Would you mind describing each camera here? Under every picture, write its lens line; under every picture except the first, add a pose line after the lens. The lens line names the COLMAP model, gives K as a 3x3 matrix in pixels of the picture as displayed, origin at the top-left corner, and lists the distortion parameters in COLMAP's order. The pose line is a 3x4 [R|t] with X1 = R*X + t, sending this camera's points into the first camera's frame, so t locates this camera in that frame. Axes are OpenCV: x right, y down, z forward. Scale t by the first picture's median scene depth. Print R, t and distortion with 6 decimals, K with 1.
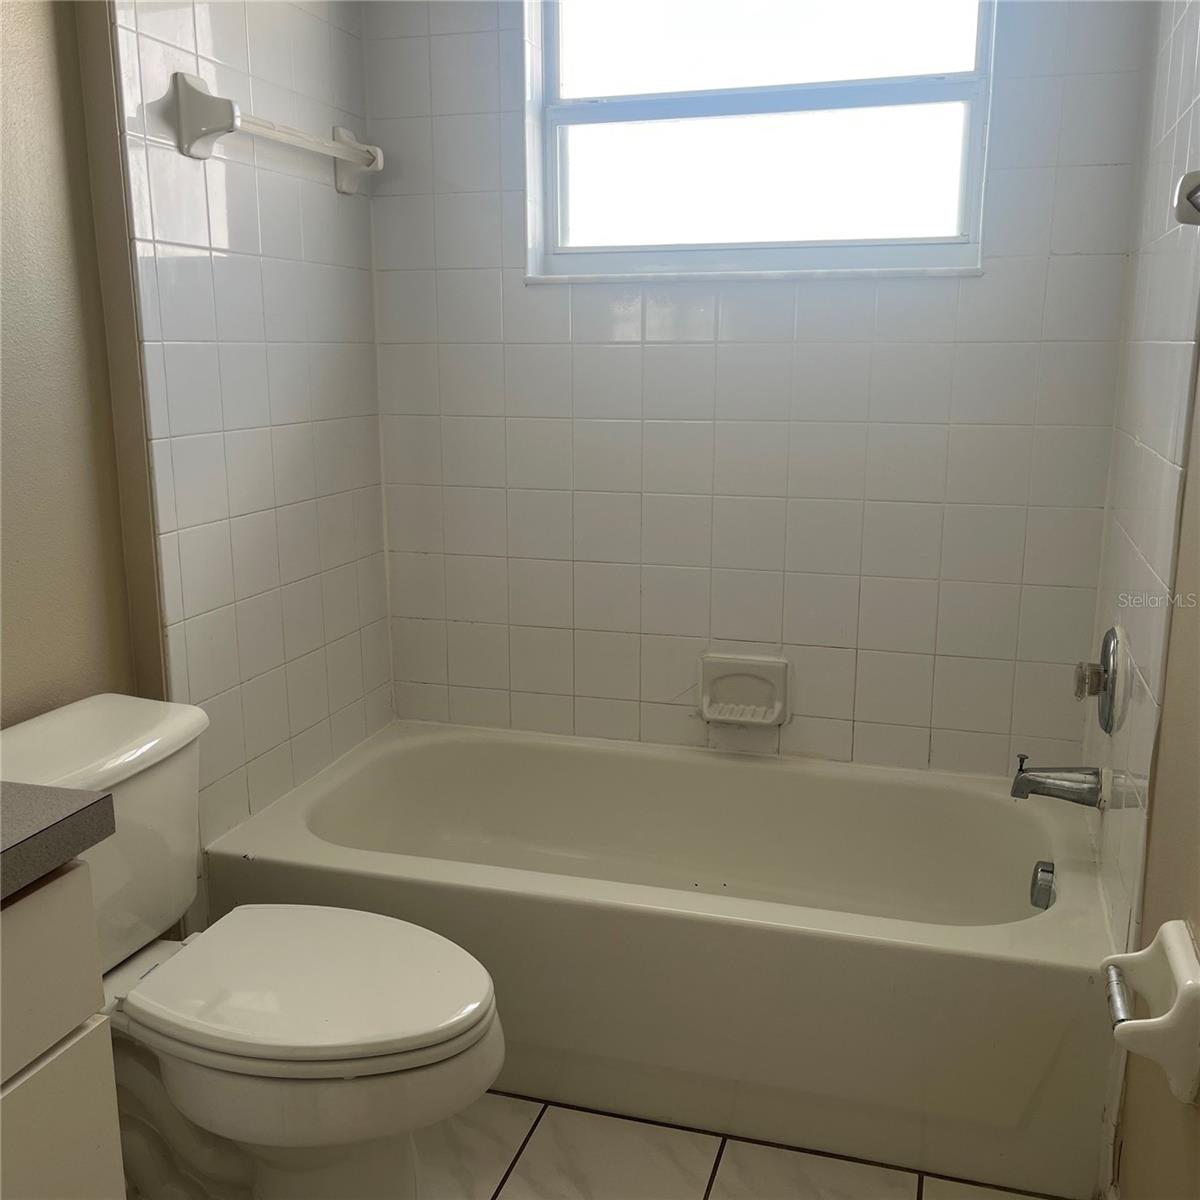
lens RADIAL K [[1201.2, 0, 605.0], [0, 1201.2, 606.0], [0, 0, 1]] dist [0.026171, 0.000000]
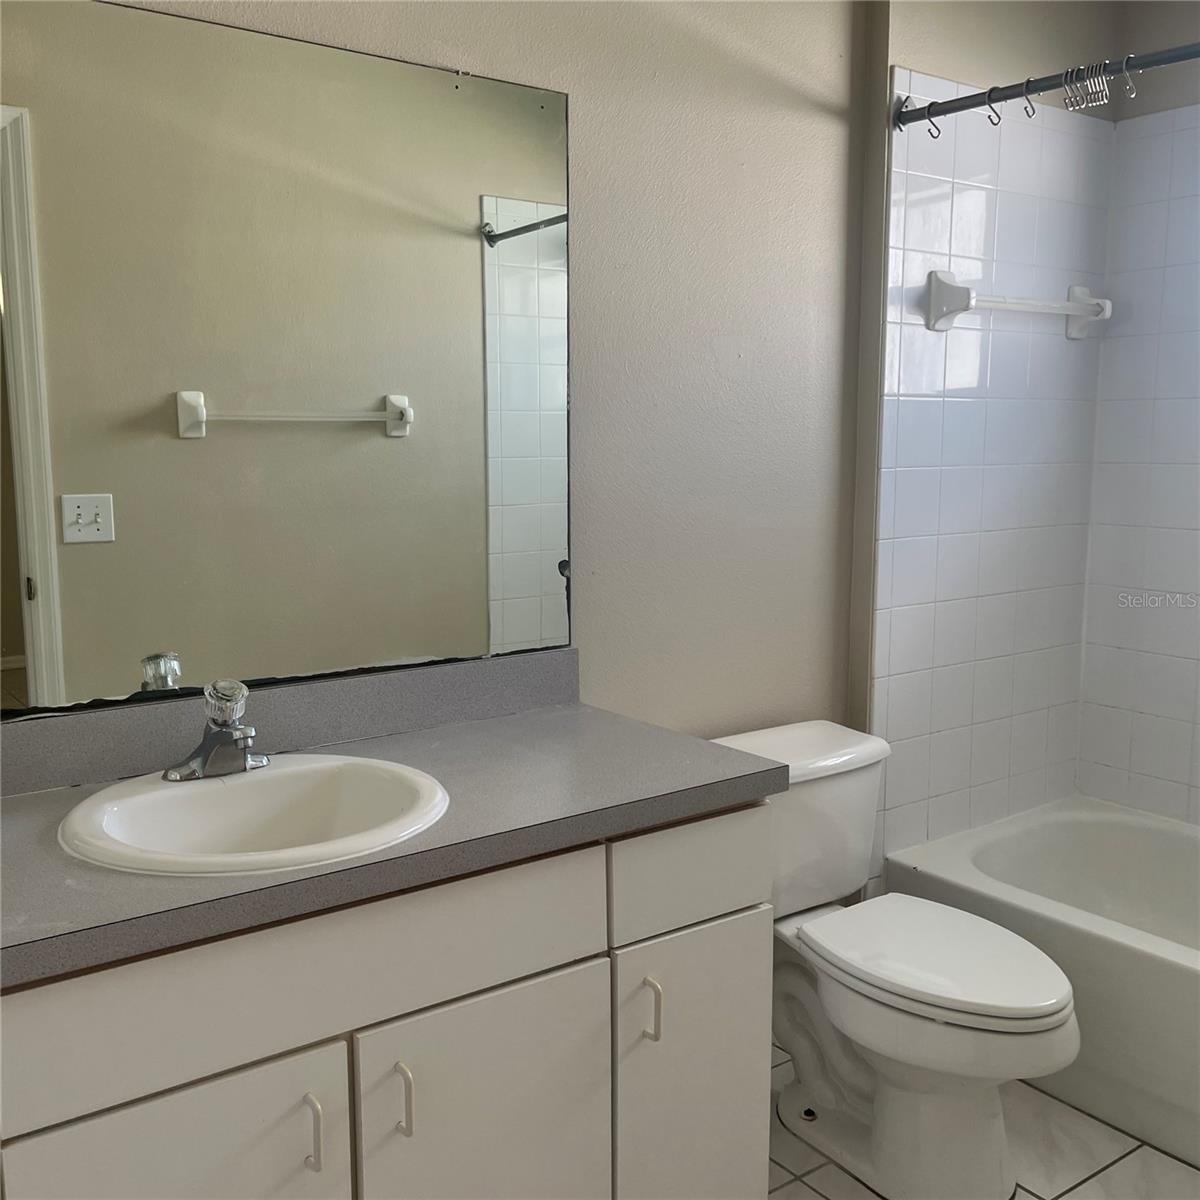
lens RADIAL K [[1201.2, 0, 600.6], [0, 1201.2, 600.9], [0, 0, 1]] dist [0.026171, 0.000000]
pose [[0.796536, 0.078467, -0.599478, 0.185083], [-0.126770, 0.991177, -0.038704, 0.021860], [0.591152, 0.106825, 0.799455, -0.249722]]
